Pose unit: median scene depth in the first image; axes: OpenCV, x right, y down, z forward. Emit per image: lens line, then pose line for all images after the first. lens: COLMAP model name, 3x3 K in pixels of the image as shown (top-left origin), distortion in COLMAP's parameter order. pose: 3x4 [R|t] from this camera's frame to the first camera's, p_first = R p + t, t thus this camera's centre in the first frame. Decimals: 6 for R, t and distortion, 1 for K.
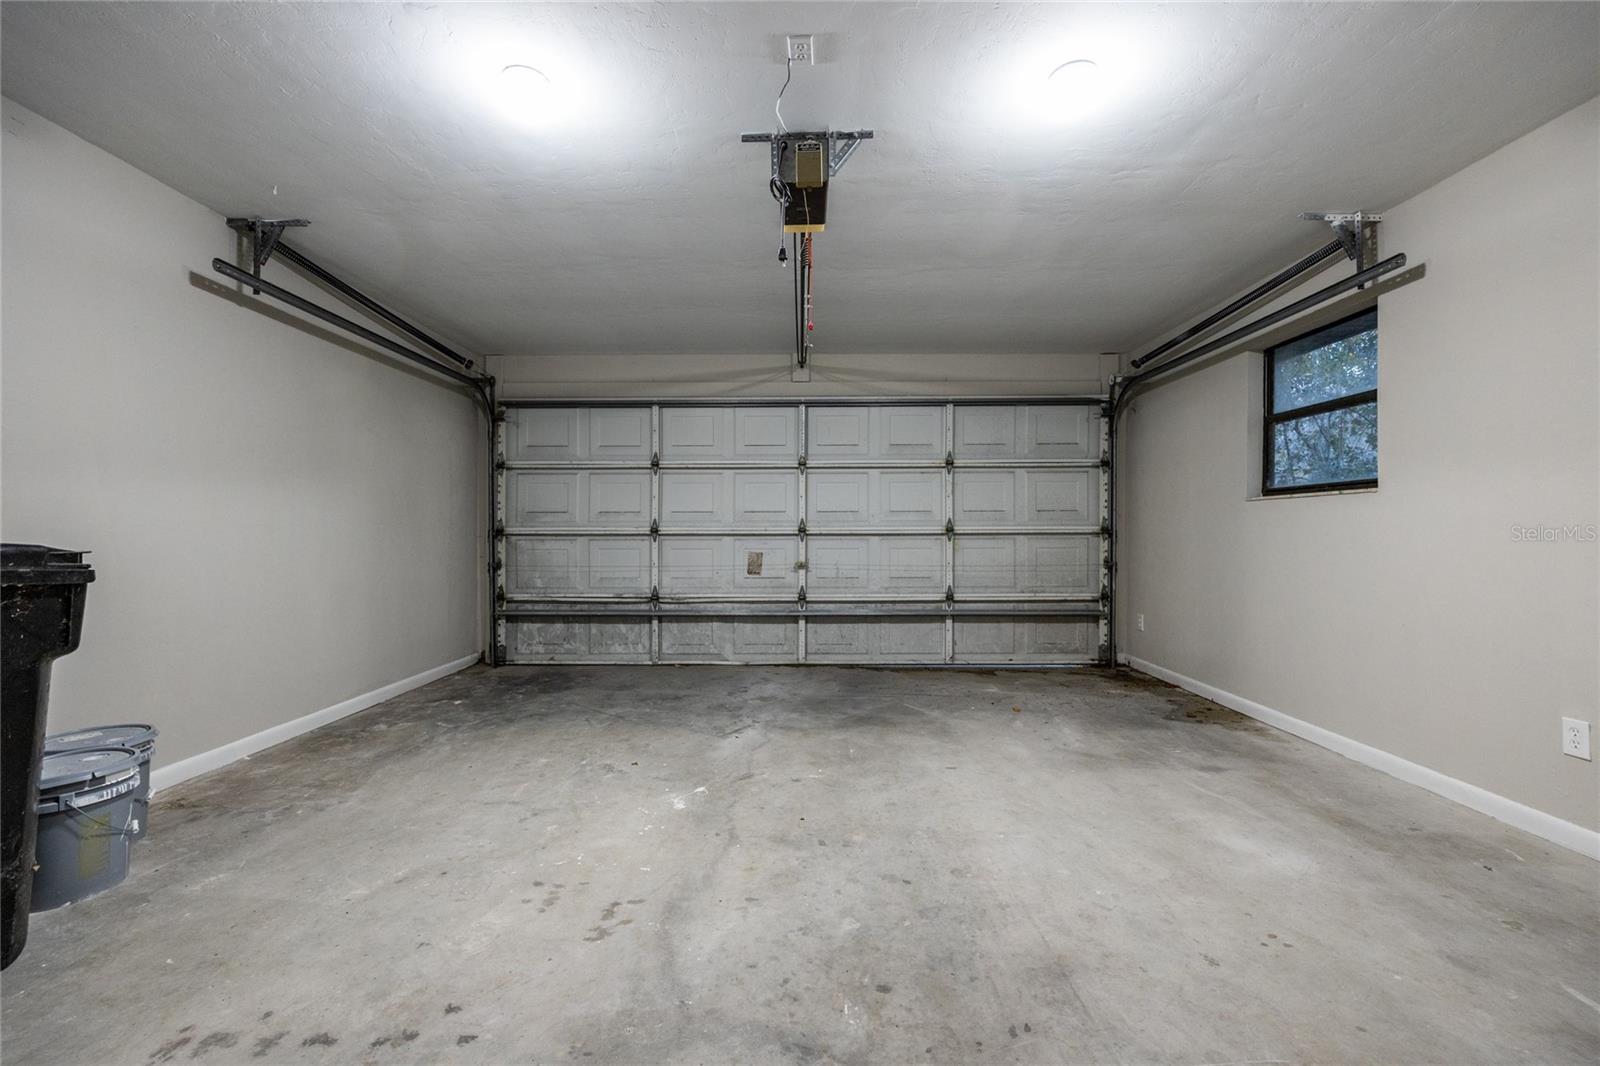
lens RADIAL K [[634.3, 0, 820.9], [0, 634.3, 525.7], [0, 0, 1]] dist [-0.001477, 0.000122]
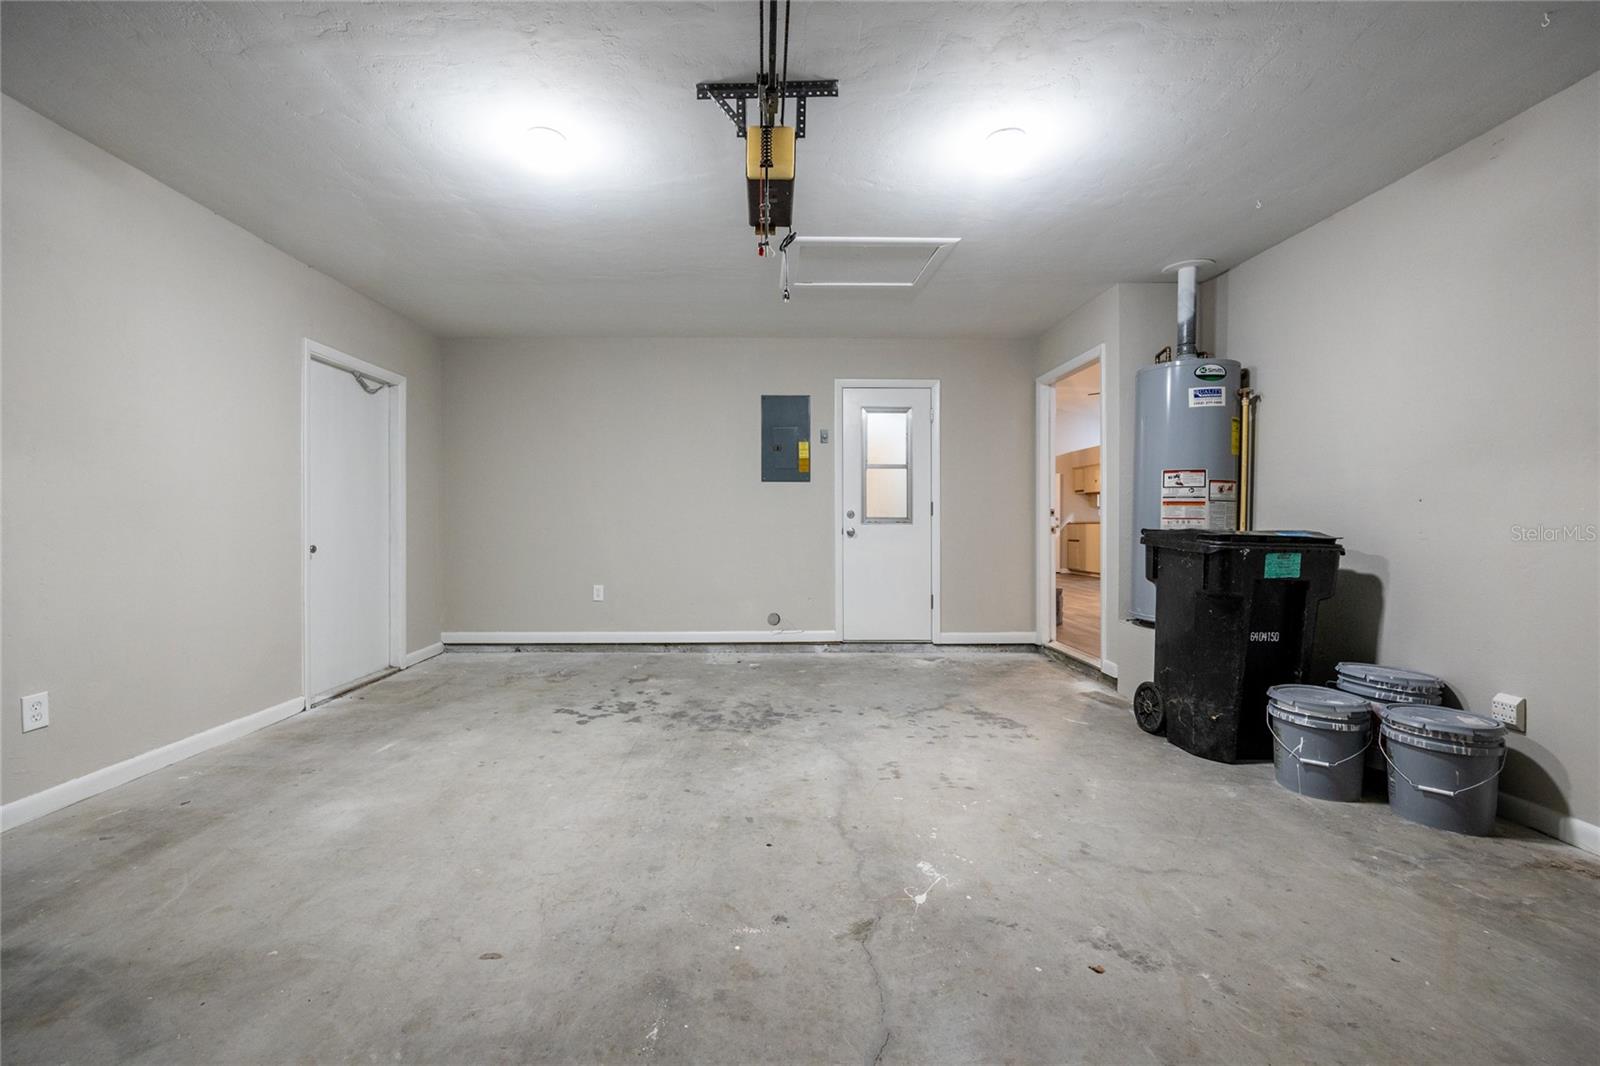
lens RADIAL K [[624.9, 0, 802.4], [0, 624.9, 518.5], [0, 0, 1]] dist [-0.002359, -0.000088]
pose [[-0.999542, -0.003590, -0.030035, -0.053158], [-0.002927, 0.999752, -0.022064, 0.031808], [0.030107, -0.021966, -0.999305, 2.078176]]
